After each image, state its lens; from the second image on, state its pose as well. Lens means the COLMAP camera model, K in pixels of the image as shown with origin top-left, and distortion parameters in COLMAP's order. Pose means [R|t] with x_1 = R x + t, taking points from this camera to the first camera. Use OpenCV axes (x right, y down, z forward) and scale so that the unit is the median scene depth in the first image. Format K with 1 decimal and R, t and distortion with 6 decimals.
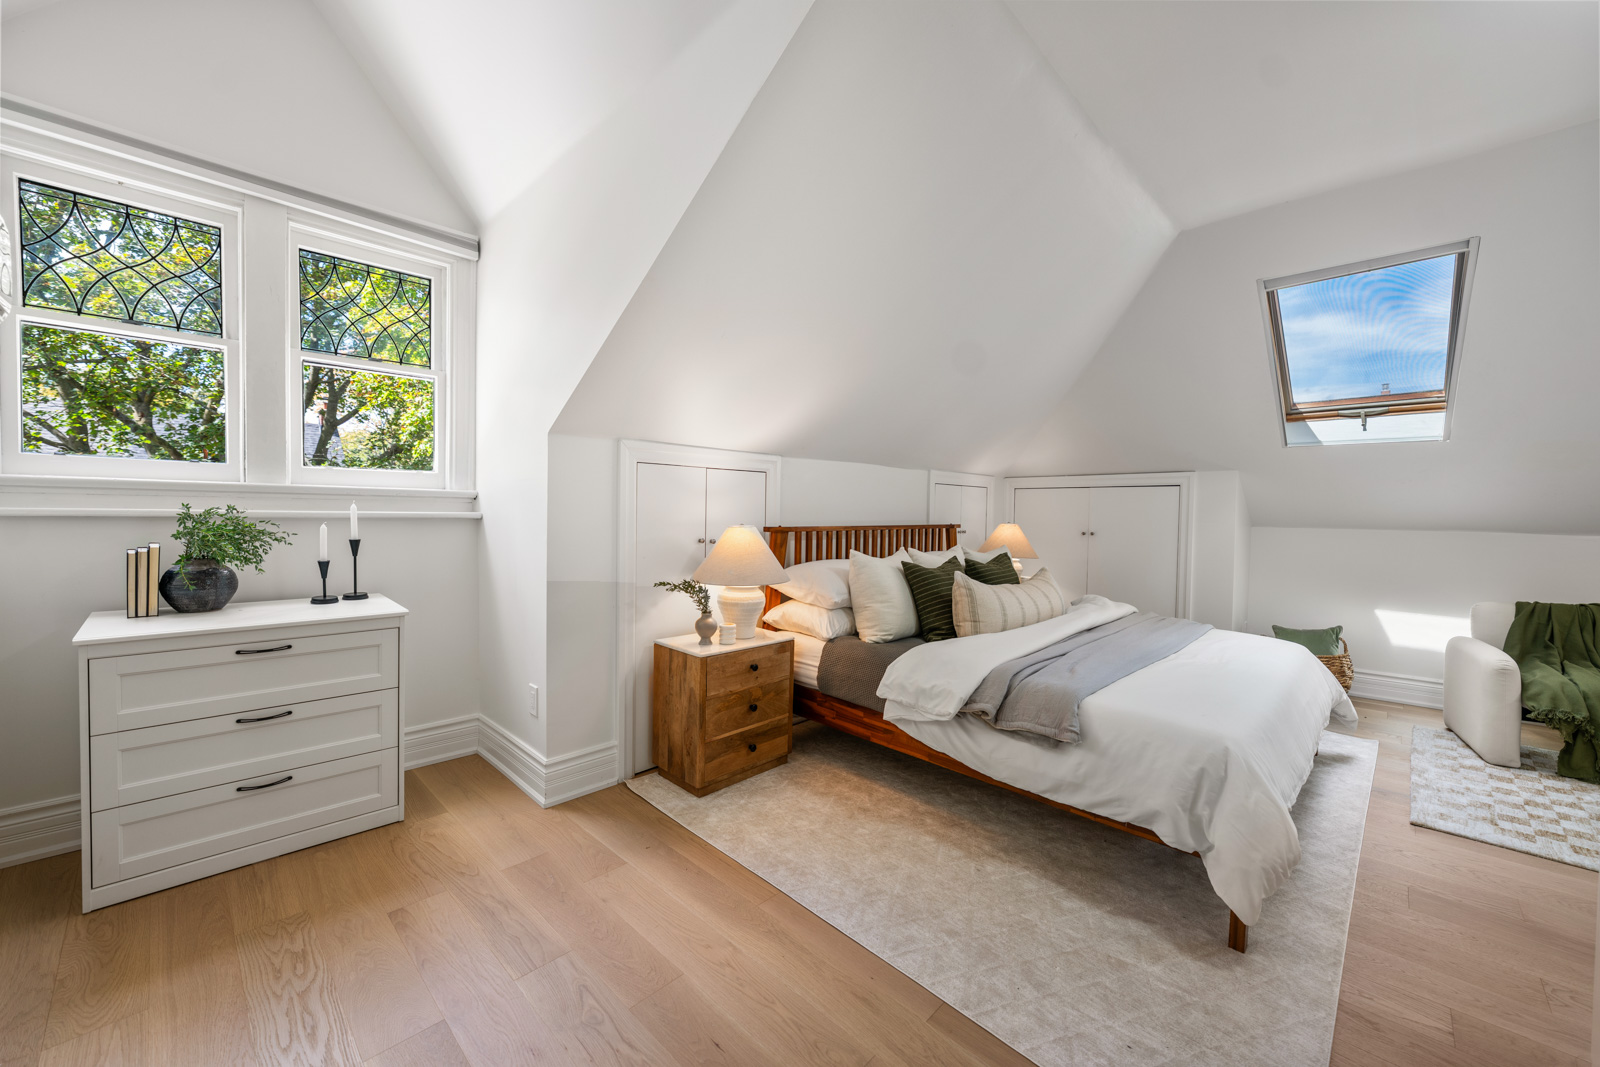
lens RADIAL K [[625.8, 0, 800.0], [0, 625.8, 533.5], [0, 0, 1]] dist [0.000461, 0.000095]
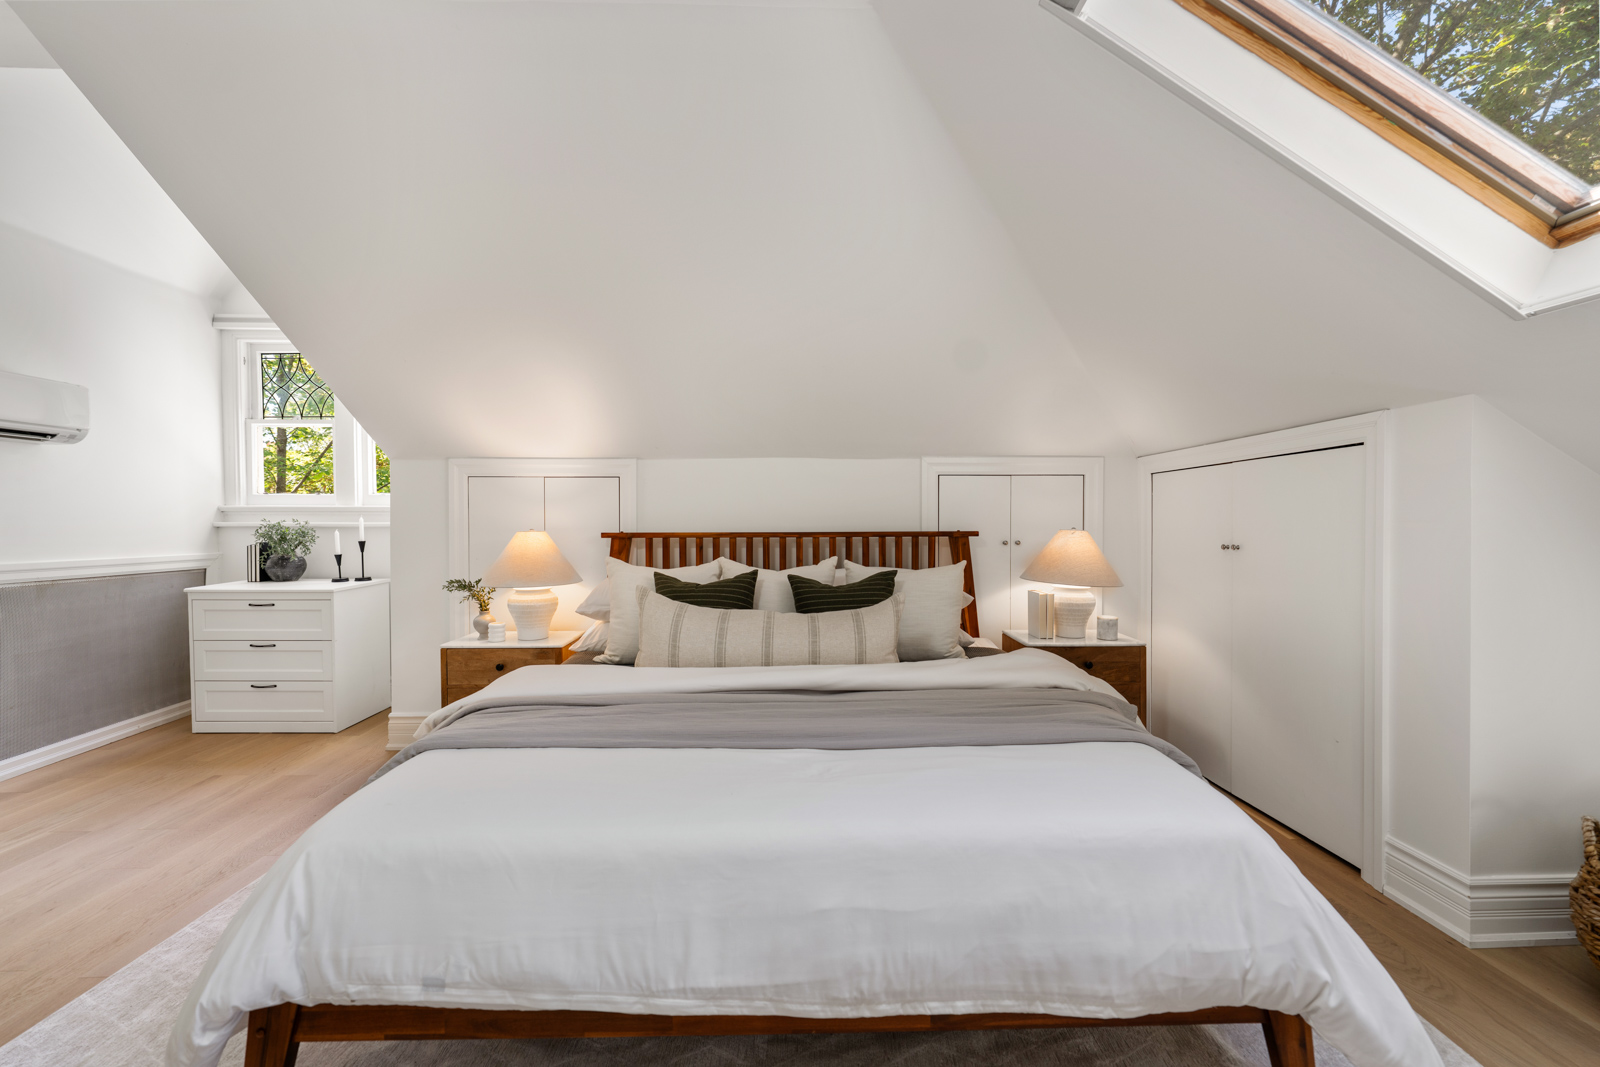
lens RADIAL K [[641.8, 0, 800.0], [0, 641.8, 533.5], [0, 0, 1]] dist [-0.014064, -0.000066]
pose [[0.715779, -0.003447, -0.698318, 1.126085], [-0.011357, 0.999798, -0.016576, 0.004568], [0.698234, 0.019796, 0.715595, 0.651346]]
